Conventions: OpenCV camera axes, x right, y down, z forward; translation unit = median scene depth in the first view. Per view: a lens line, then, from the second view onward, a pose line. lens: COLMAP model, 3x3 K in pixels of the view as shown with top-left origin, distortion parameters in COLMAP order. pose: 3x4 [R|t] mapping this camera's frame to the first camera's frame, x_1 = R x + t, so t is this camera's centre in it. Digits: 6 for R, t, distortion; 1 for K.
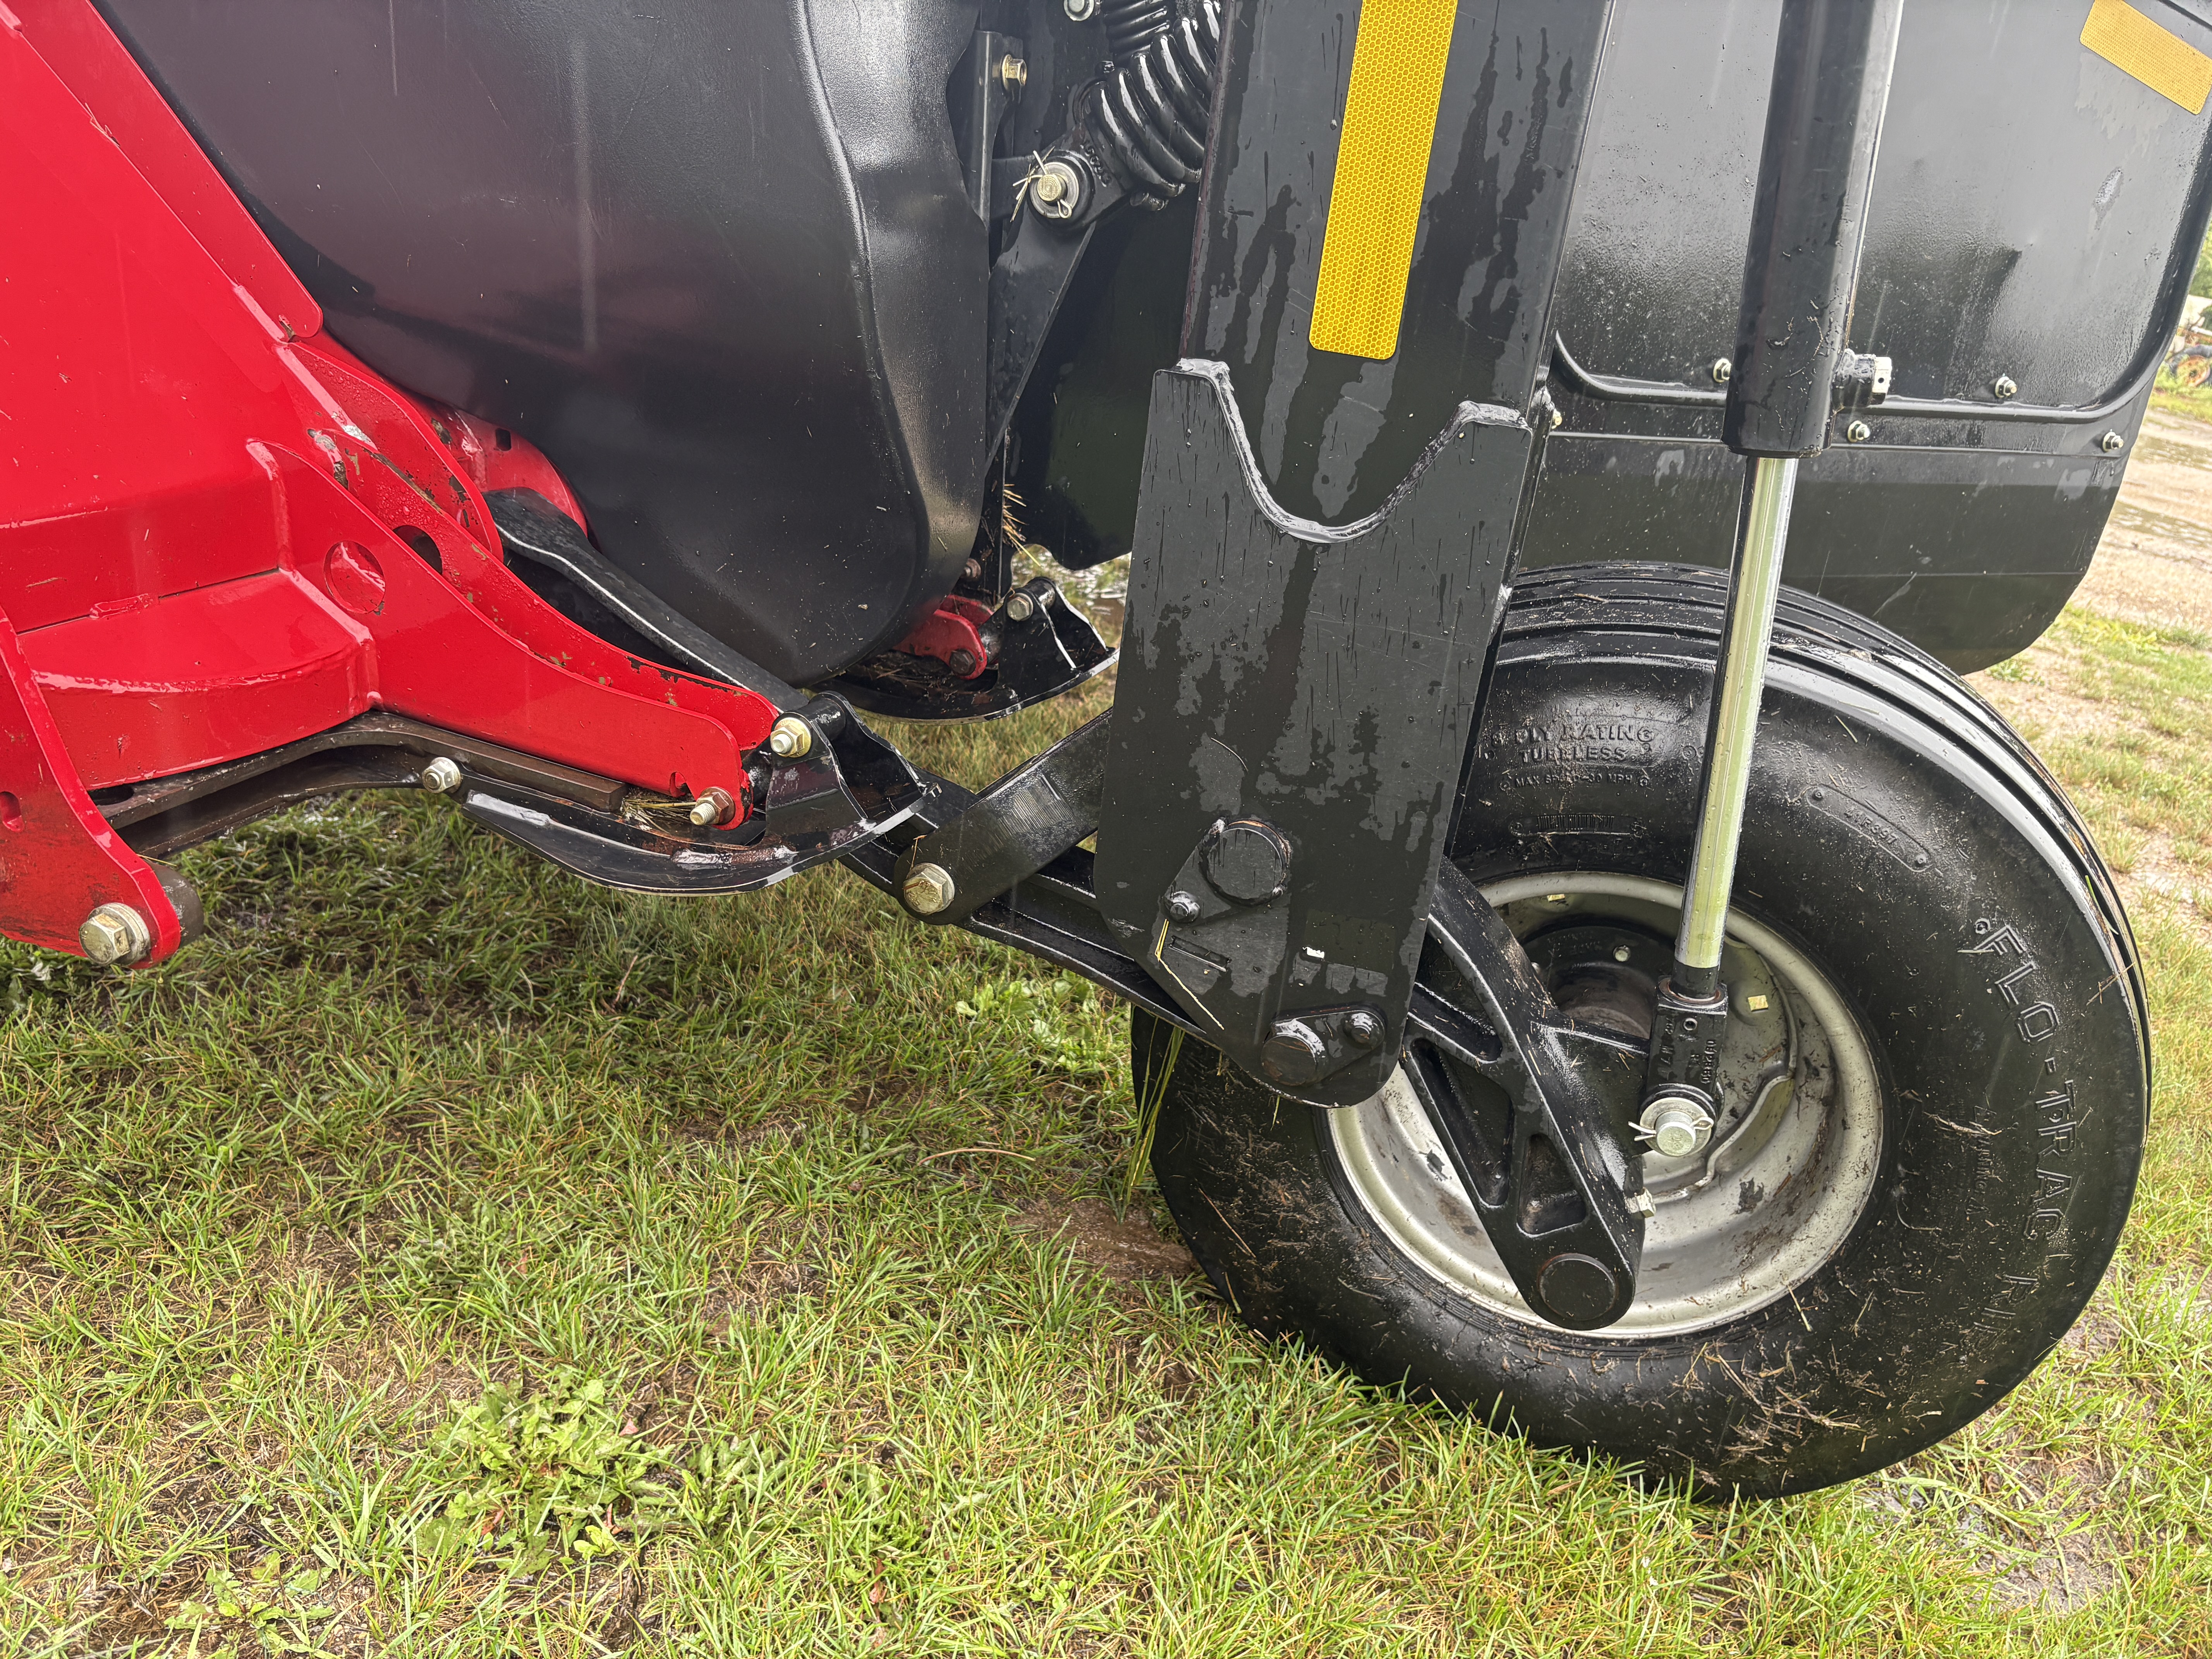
lens RADIAL K [[1668.1, 0, 1102.8], [0, 1668.1, 821.8], [0, 0, 1]] dist [0.059611, -0.071956]
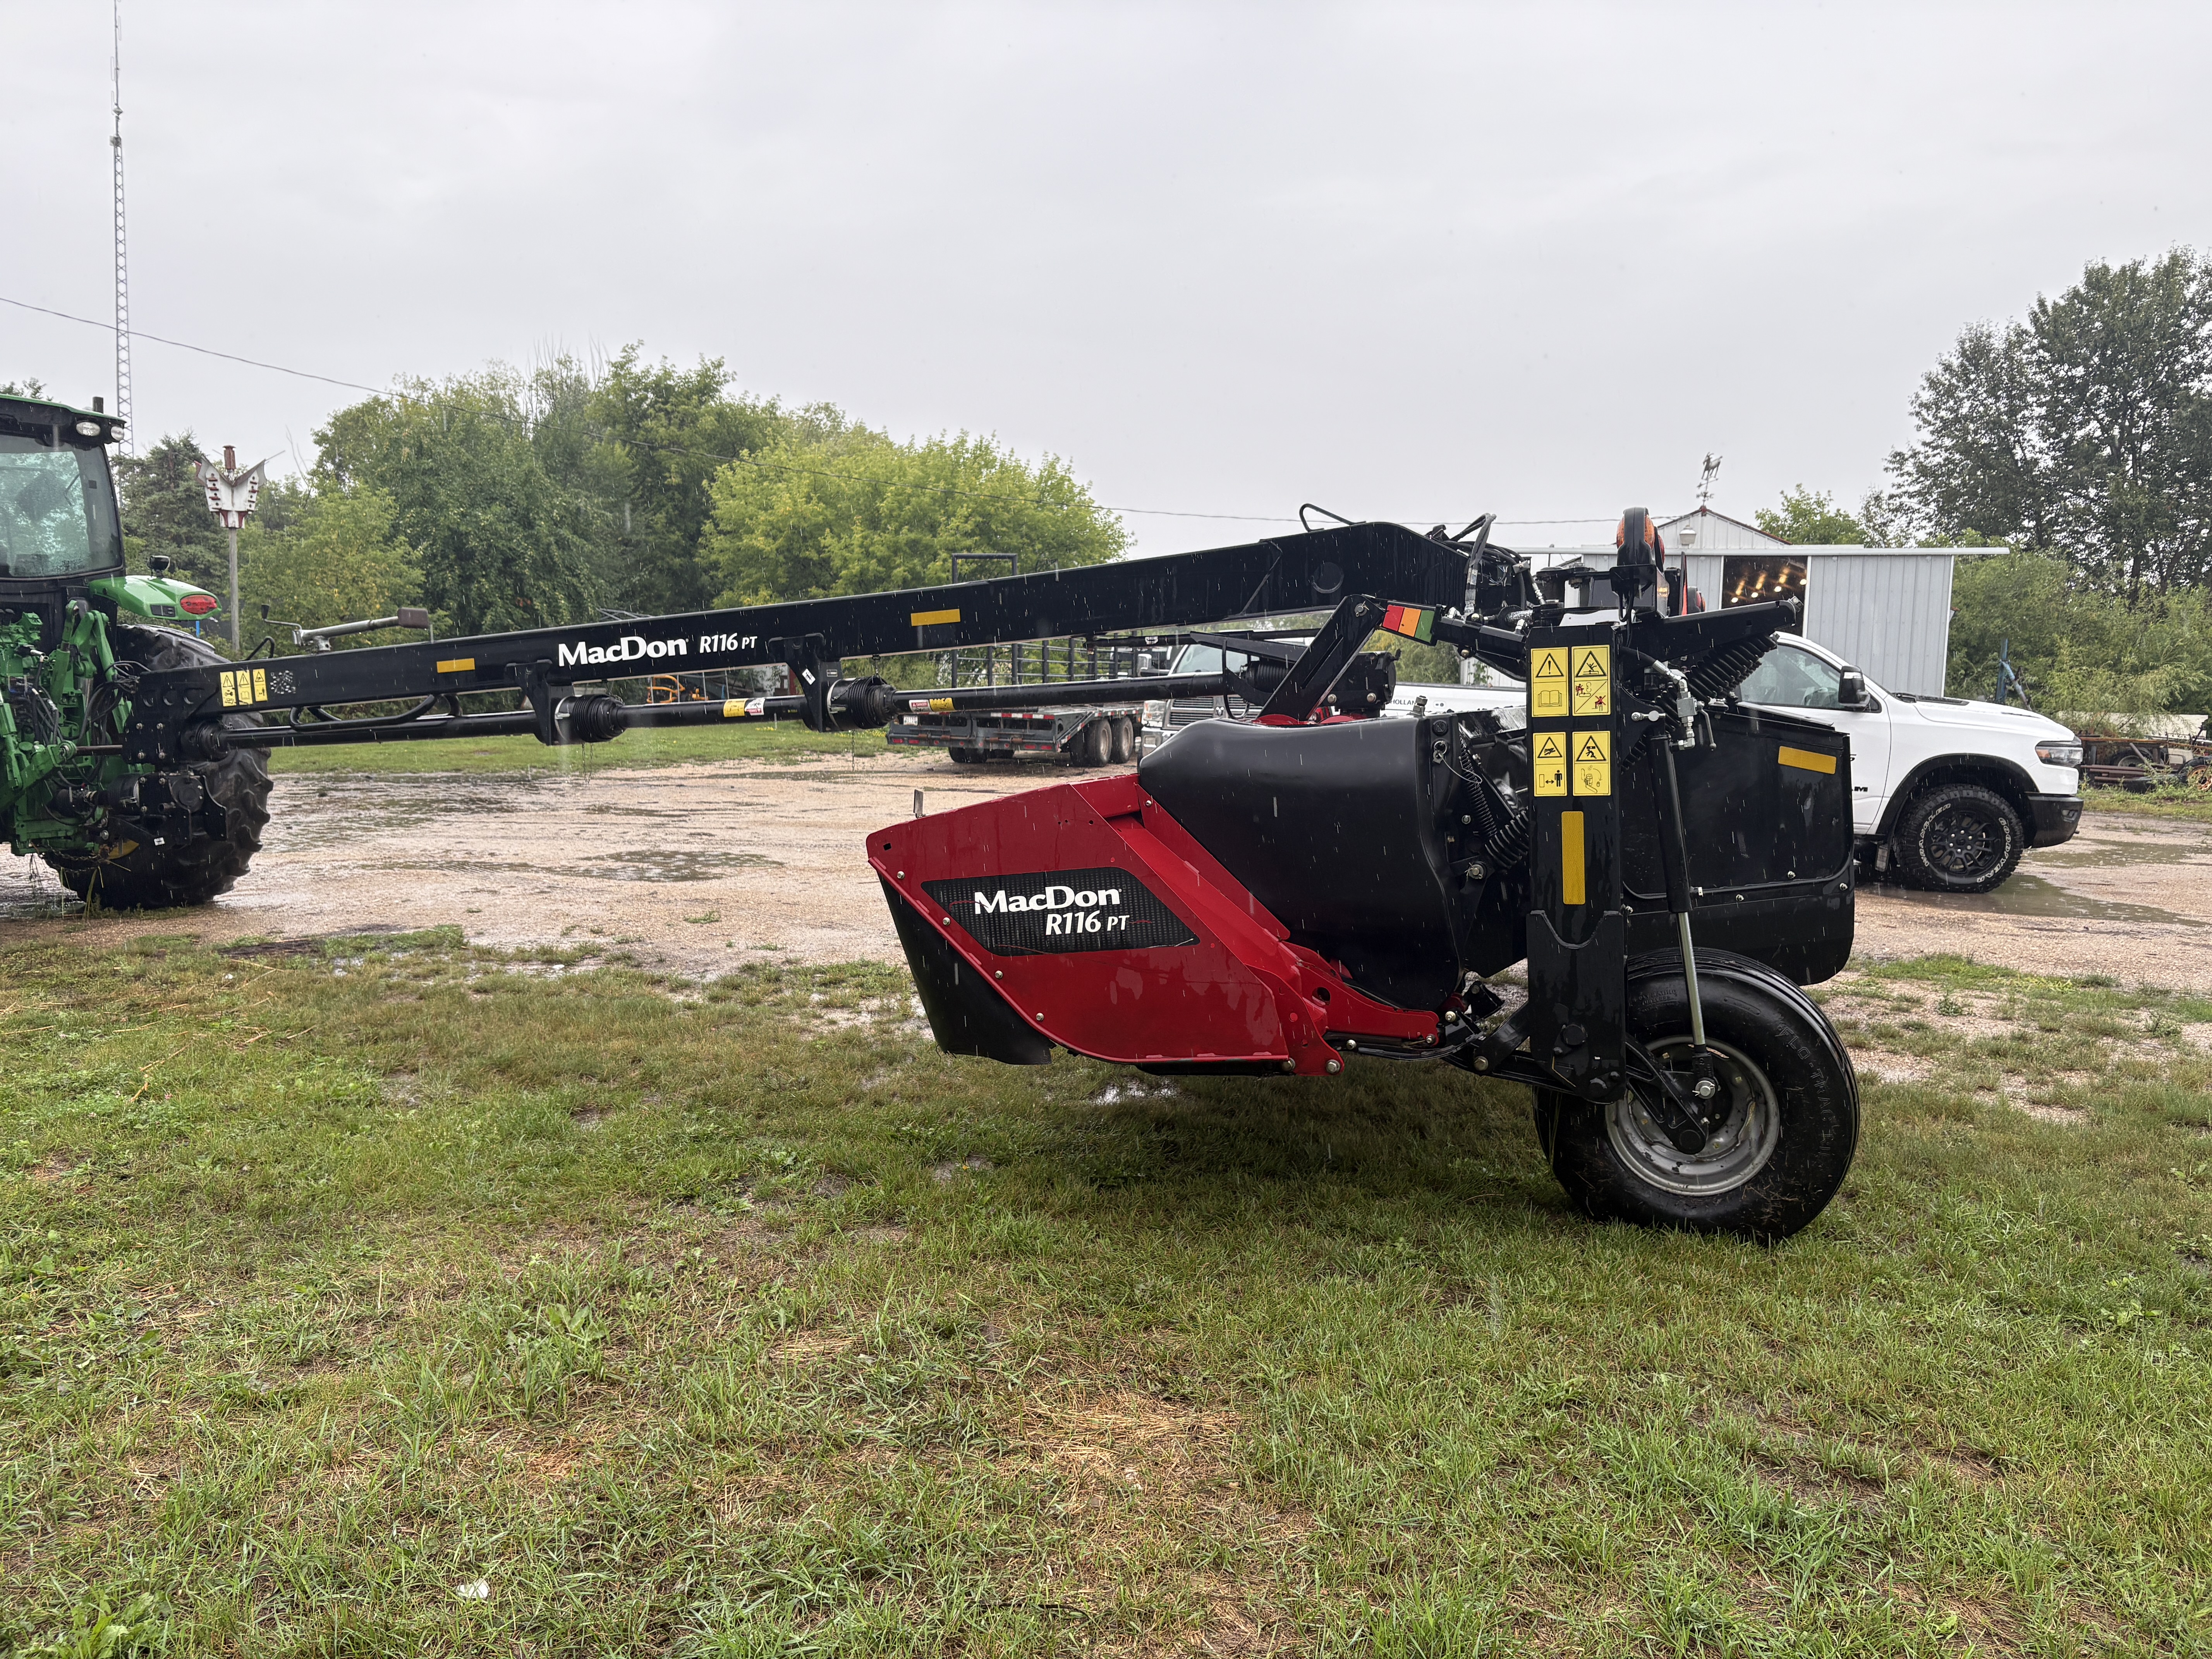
lens RADIAL K [[1668.1, 0, 1102.8], [0, 1668.1, 821.8], [0, 0, 1]] dist [0.059611, -0.071956]
pose [[0.987061, -0.151080, -0.053710, -0.631586], [0.126280, 0.938883, -0.320238, 0.596247], [0.098809, 0.309312, 0.945813, -2.605616]]
